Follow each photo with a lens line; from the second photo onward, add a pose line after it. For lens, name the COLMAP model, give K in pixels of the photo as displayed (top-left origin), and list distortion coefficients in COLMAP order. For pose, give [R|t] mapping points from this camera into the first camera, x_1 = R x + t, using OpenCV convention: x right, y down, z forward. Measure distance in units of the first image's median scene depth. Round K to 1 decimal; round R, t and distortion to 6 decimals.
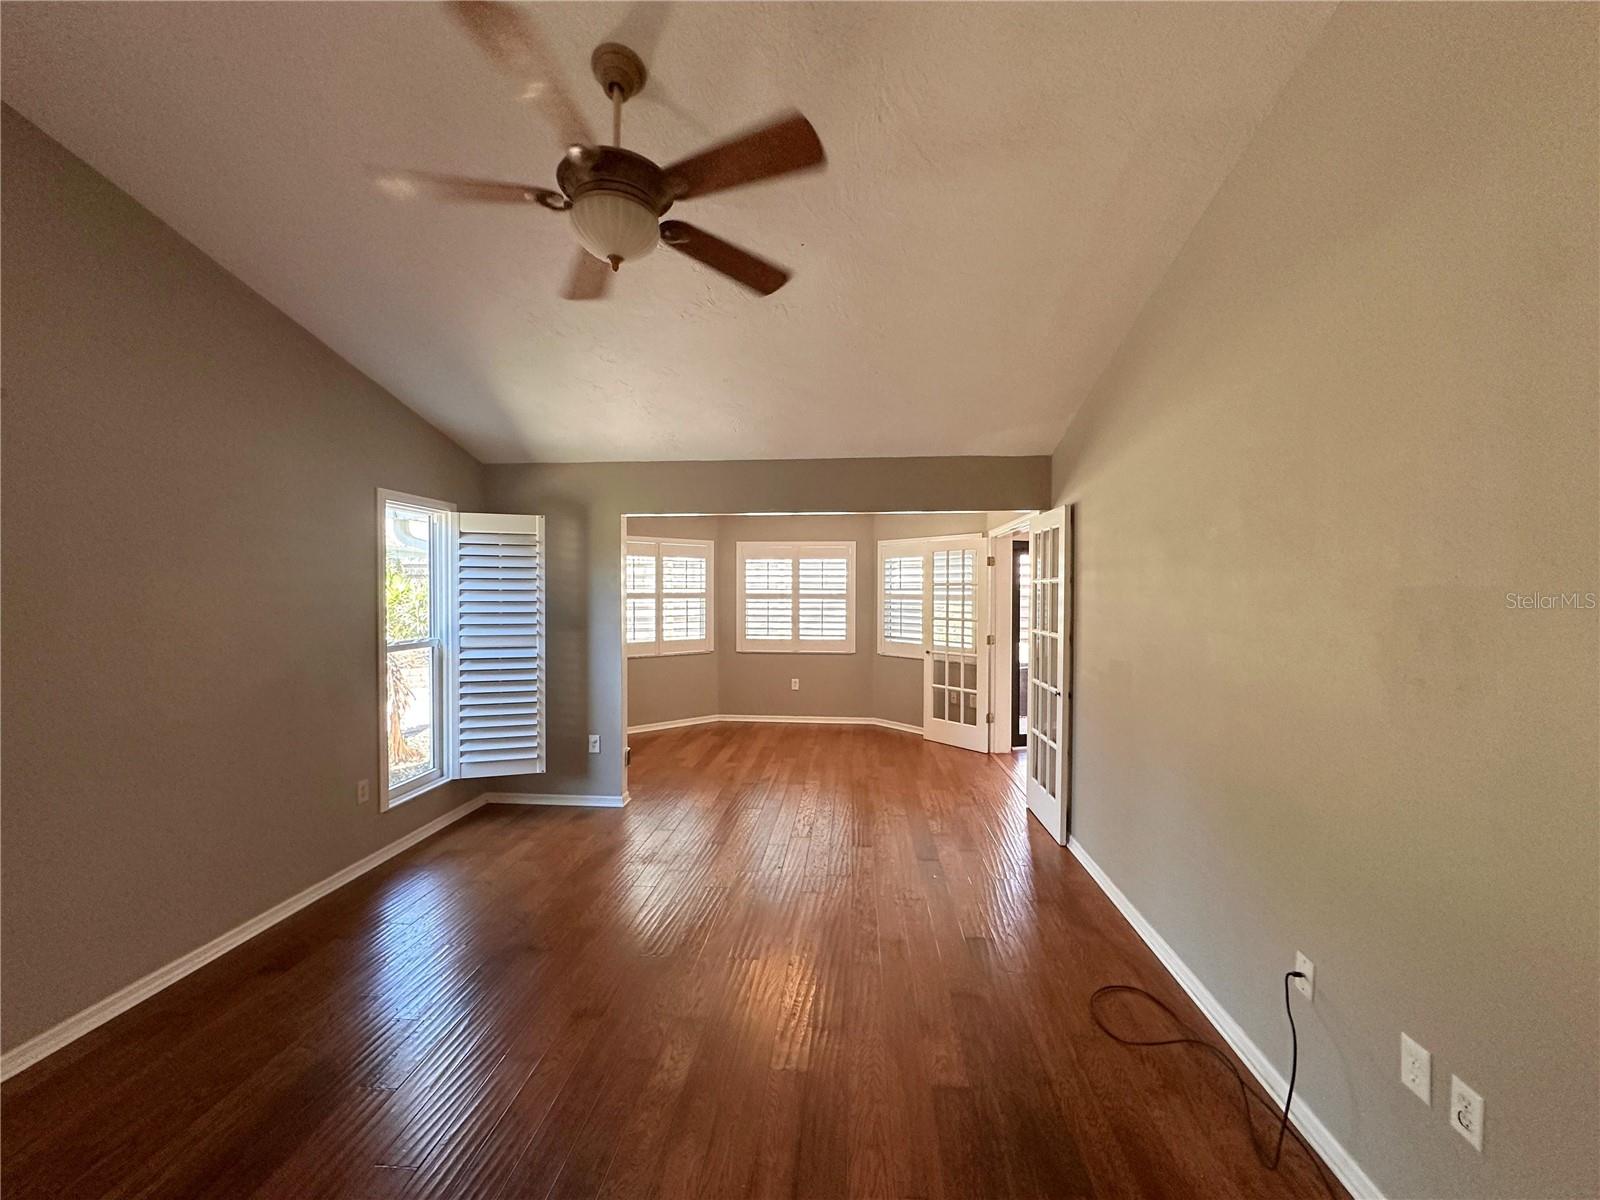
lens RADIAL K [[653.1, 0, 800.7], [0, 653.1, 602.9], [0, 0, 1]] dist [-0.006452, 0.000293]
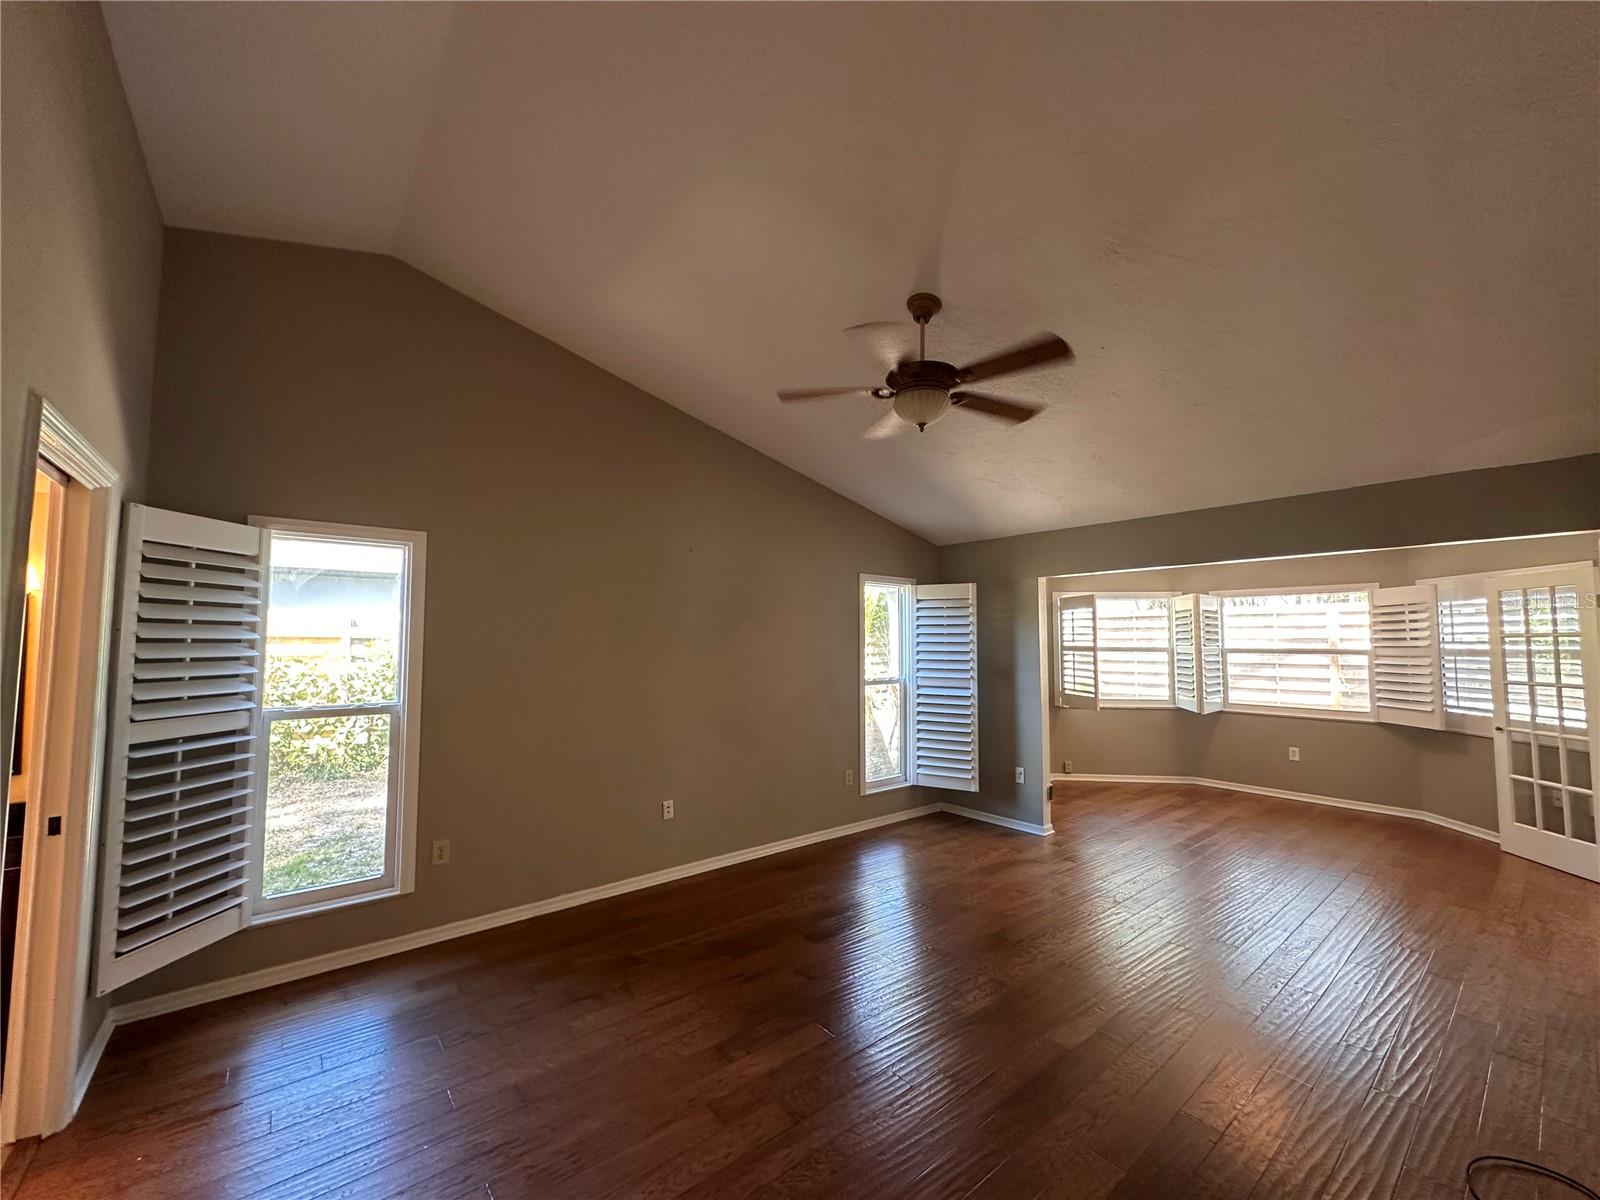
lens RADIAL K [[639.1, 0, 799.8], [0, 639.1, 601.9], [0, 0, 1]] dist [-0.009577, 0.003036]
pose [[0.699412, -0.045017, -0.713299, 0.222643], [-0.016849, 0.996699, -0.079423, 0.005129], [0.714520, 0.067568, 0.696345, -0.088154]]
